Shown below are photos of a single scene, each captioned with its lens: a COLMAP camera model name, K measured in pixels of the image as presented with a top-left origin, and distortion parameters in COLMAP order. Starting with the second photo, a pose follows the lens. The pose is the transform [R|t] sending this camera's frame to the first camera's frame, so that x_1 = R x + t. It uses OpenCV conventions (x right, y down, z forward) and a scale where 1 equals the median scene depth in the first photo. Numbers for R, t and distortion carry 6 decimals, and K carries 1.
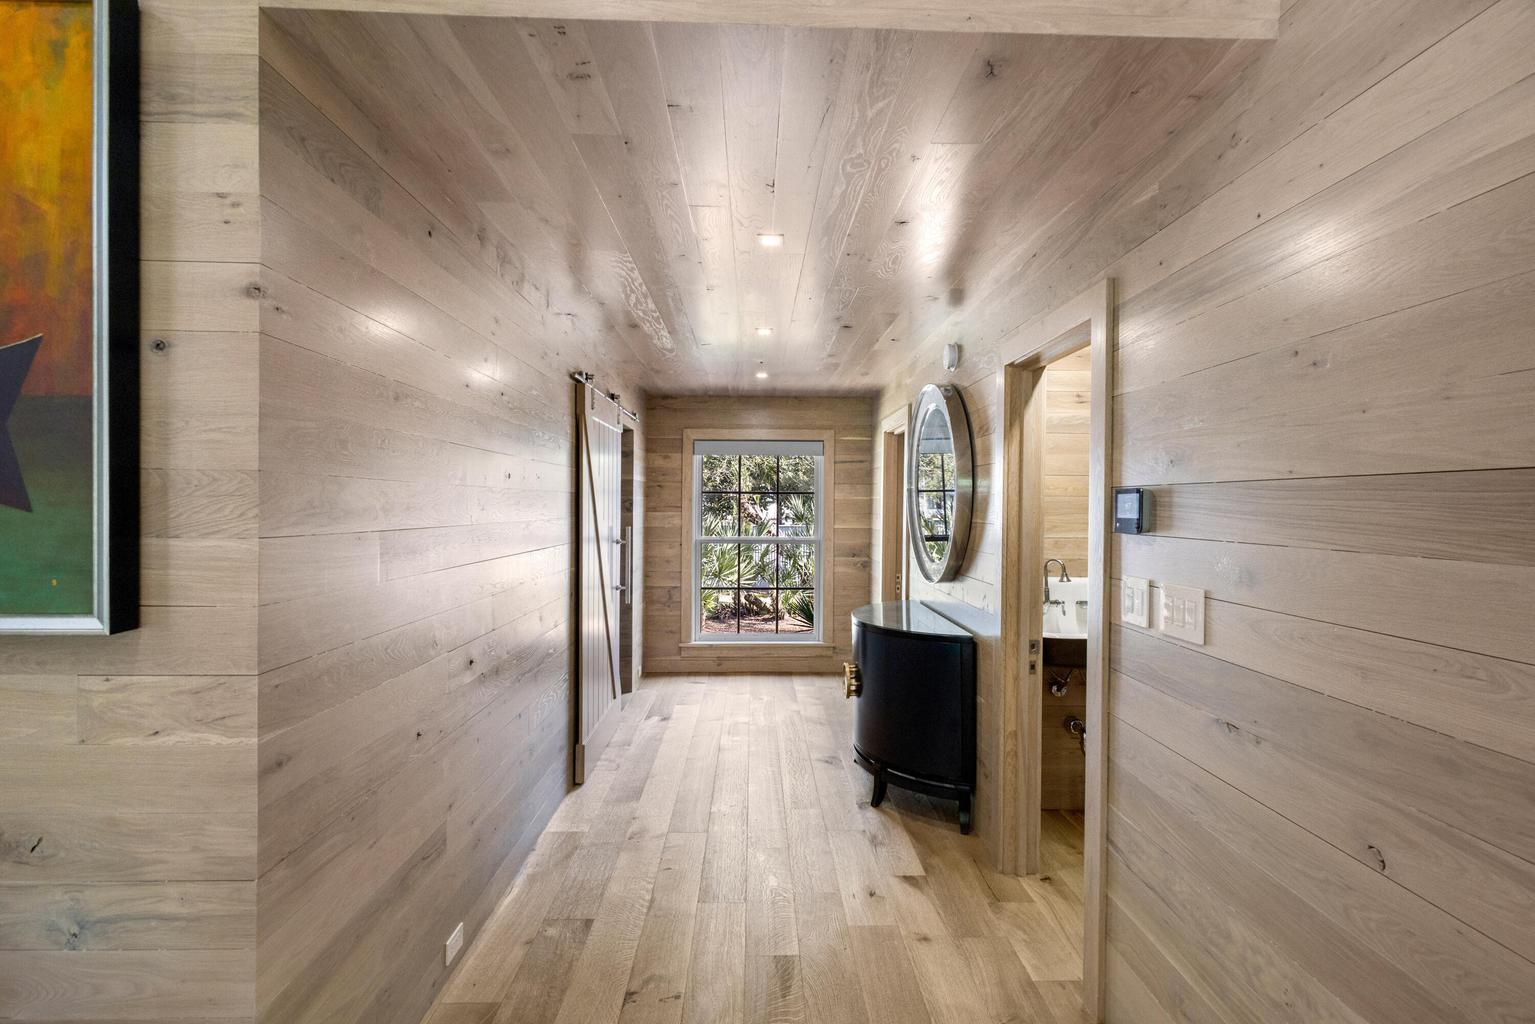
lens RADIAL K [[744.6, 0, 783.0], [0, 744.6, 510.9], [0, 0, 1]] dist [0.002191, -0.000014]
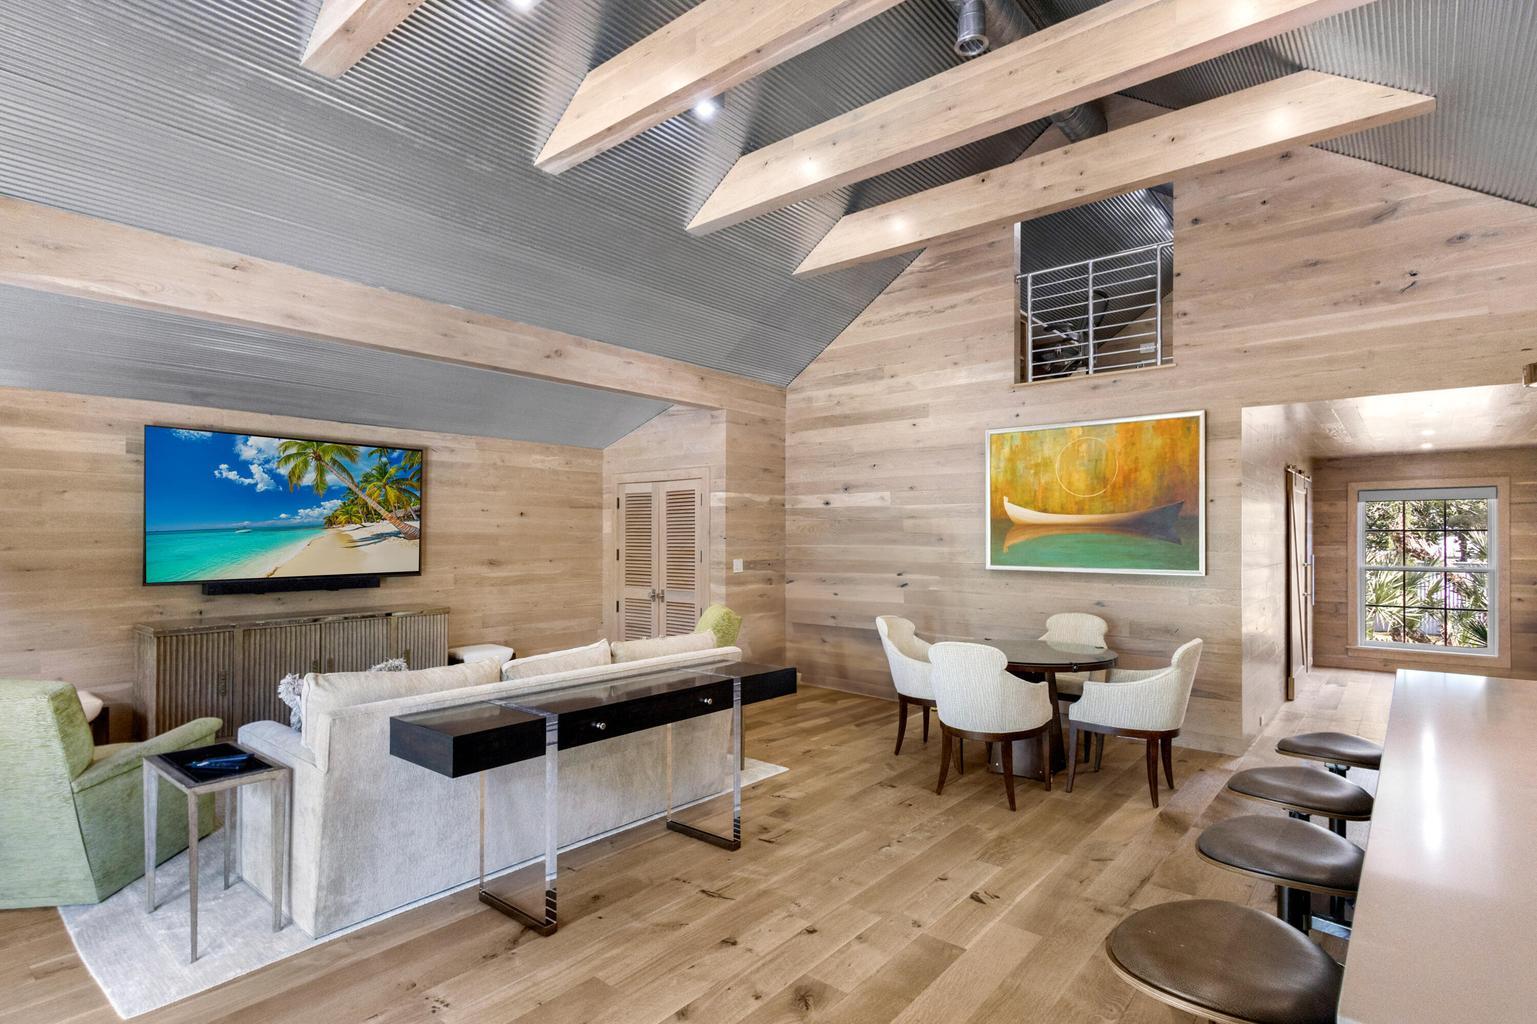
lens RADIAL K [[767.0, 0, 771.4], [0, 767.0, 531.6], [0, 0, 1]] dist [0.003222, 0.000695]
pose [[0.740143, -0.008422, -0.672397, 0.024956], [-0.002641, 0.999877, -0.015431, 0.000196], [0.672444, 0.013197, 0.740030, -0.695672]]
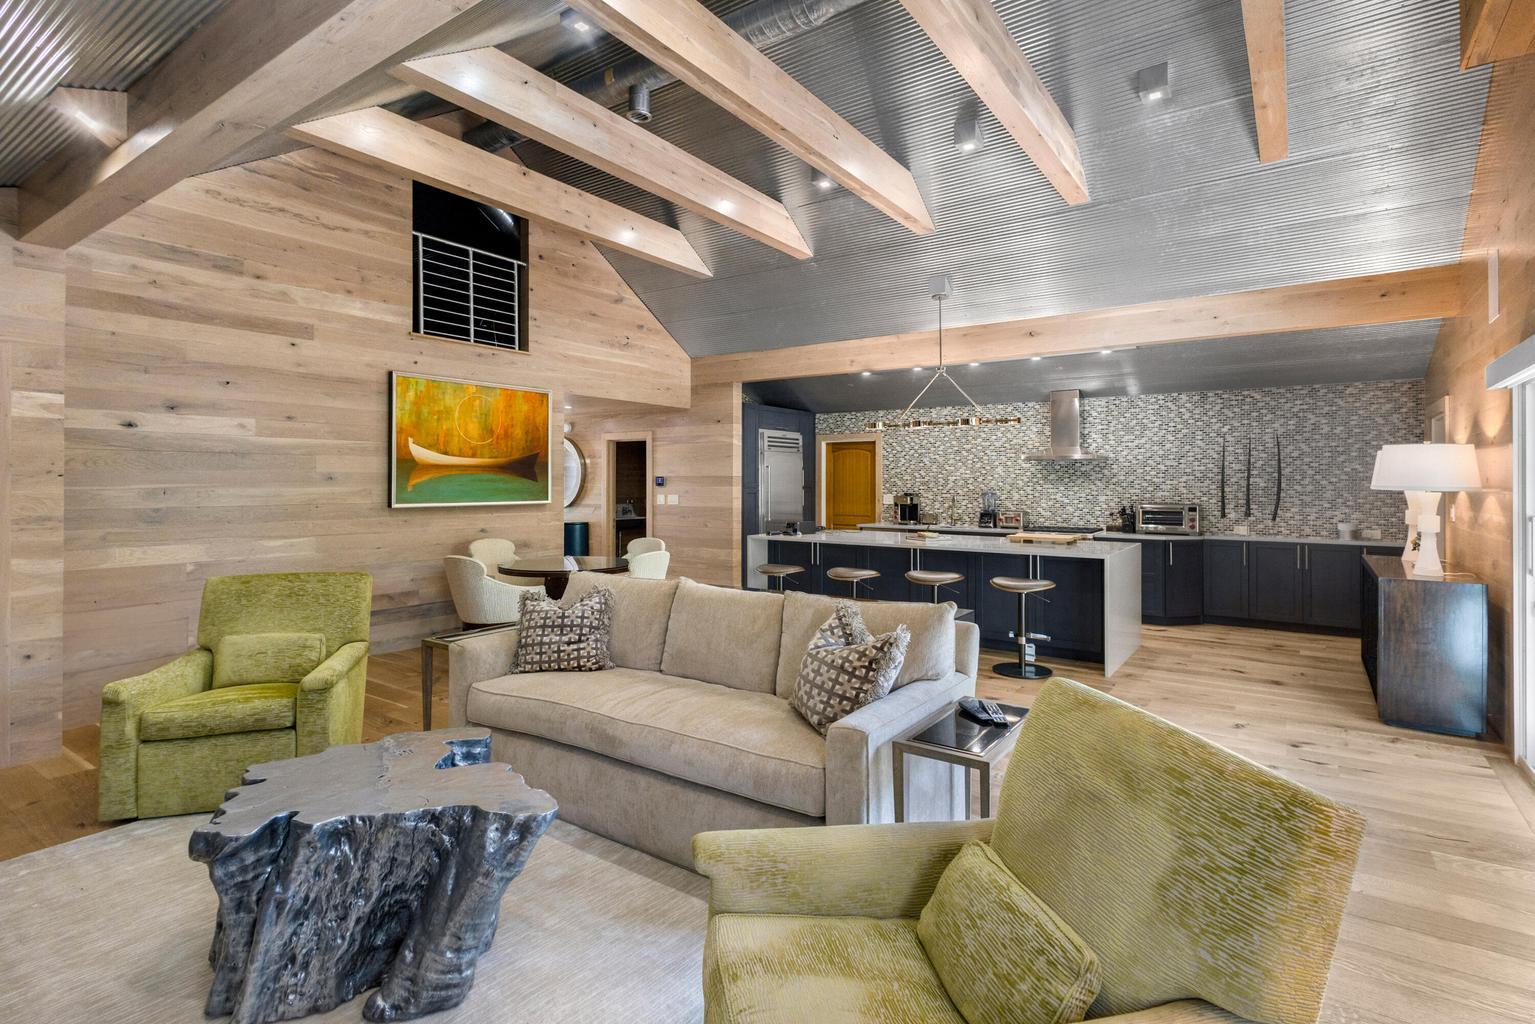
lens RADIAL K [[716.7, 0, 732.1], [0, 716.7, 478.7], [0, 0, 1]] dist [0.001907, 0.000132]
pose [[0.654995, -0.000587, 0.755633, -0.817618], [0.008568, 0.999941, -0.006650, 0.004490], [-0.755585, 0.010830, 0.654962, -0.725864]]
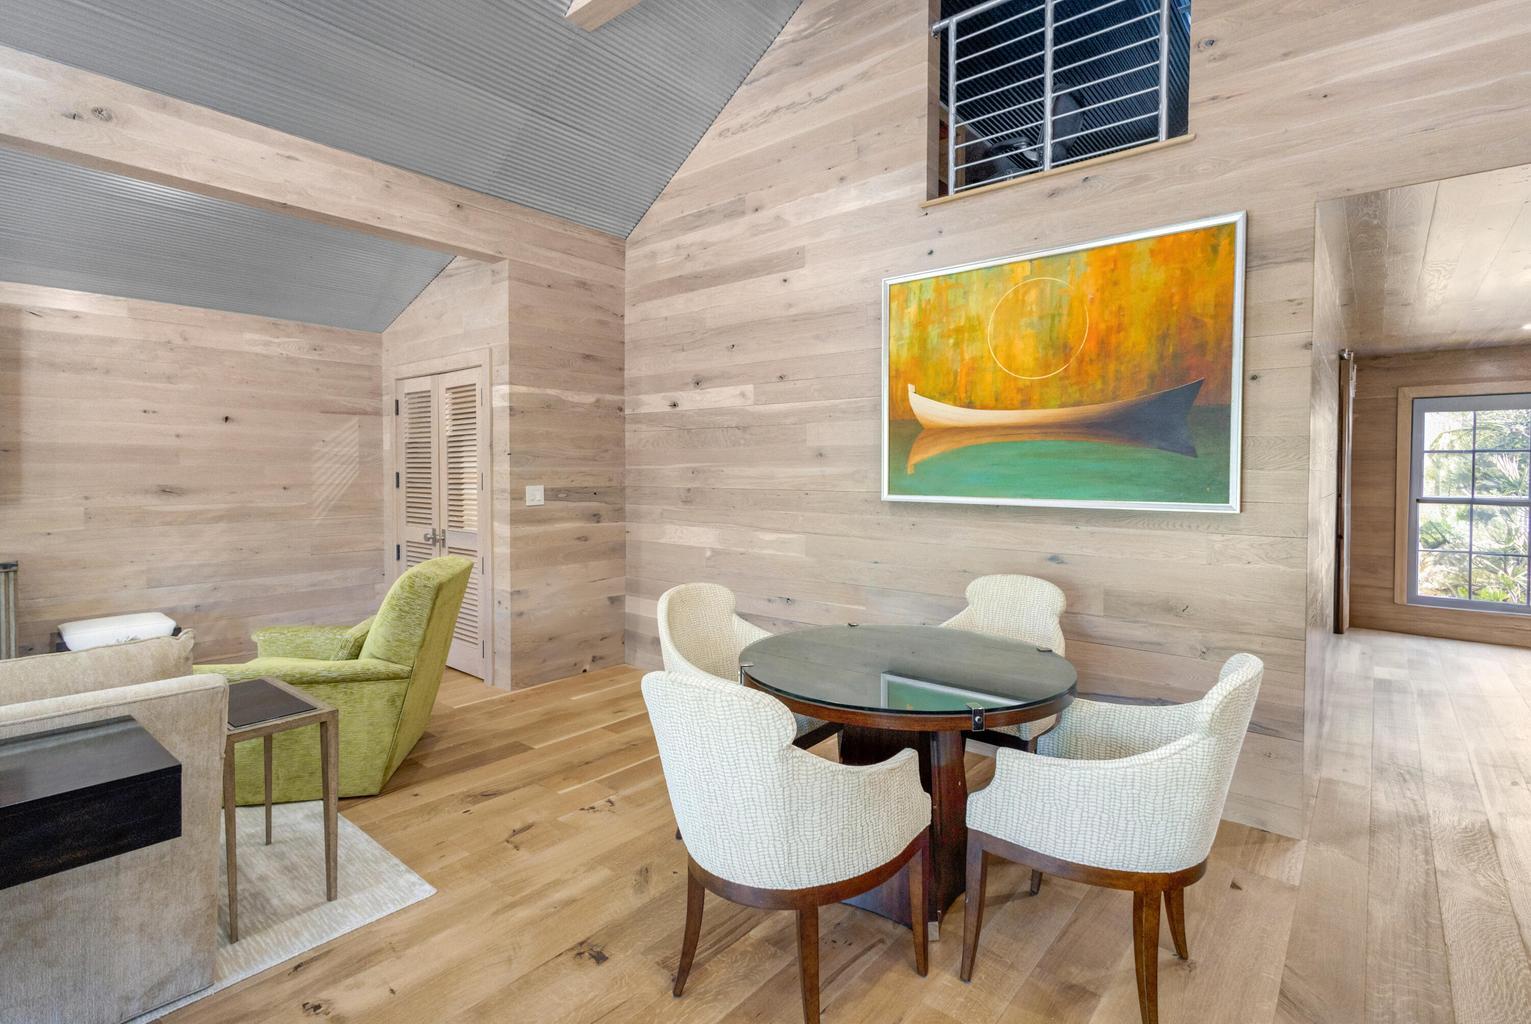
lens RADIAL K [[739.9, 0, 784.6], [0, 739.9, 486.0], [0, 0, 1]] dist [0.011113, -0.000126]
pose [[0.752192, 0.012080, -0.658833, -0.093350], [-0.004351, 0.999901, 0.013366, 0.012500], [0.658929, -0.007188, 0.752171, -0.298259]]
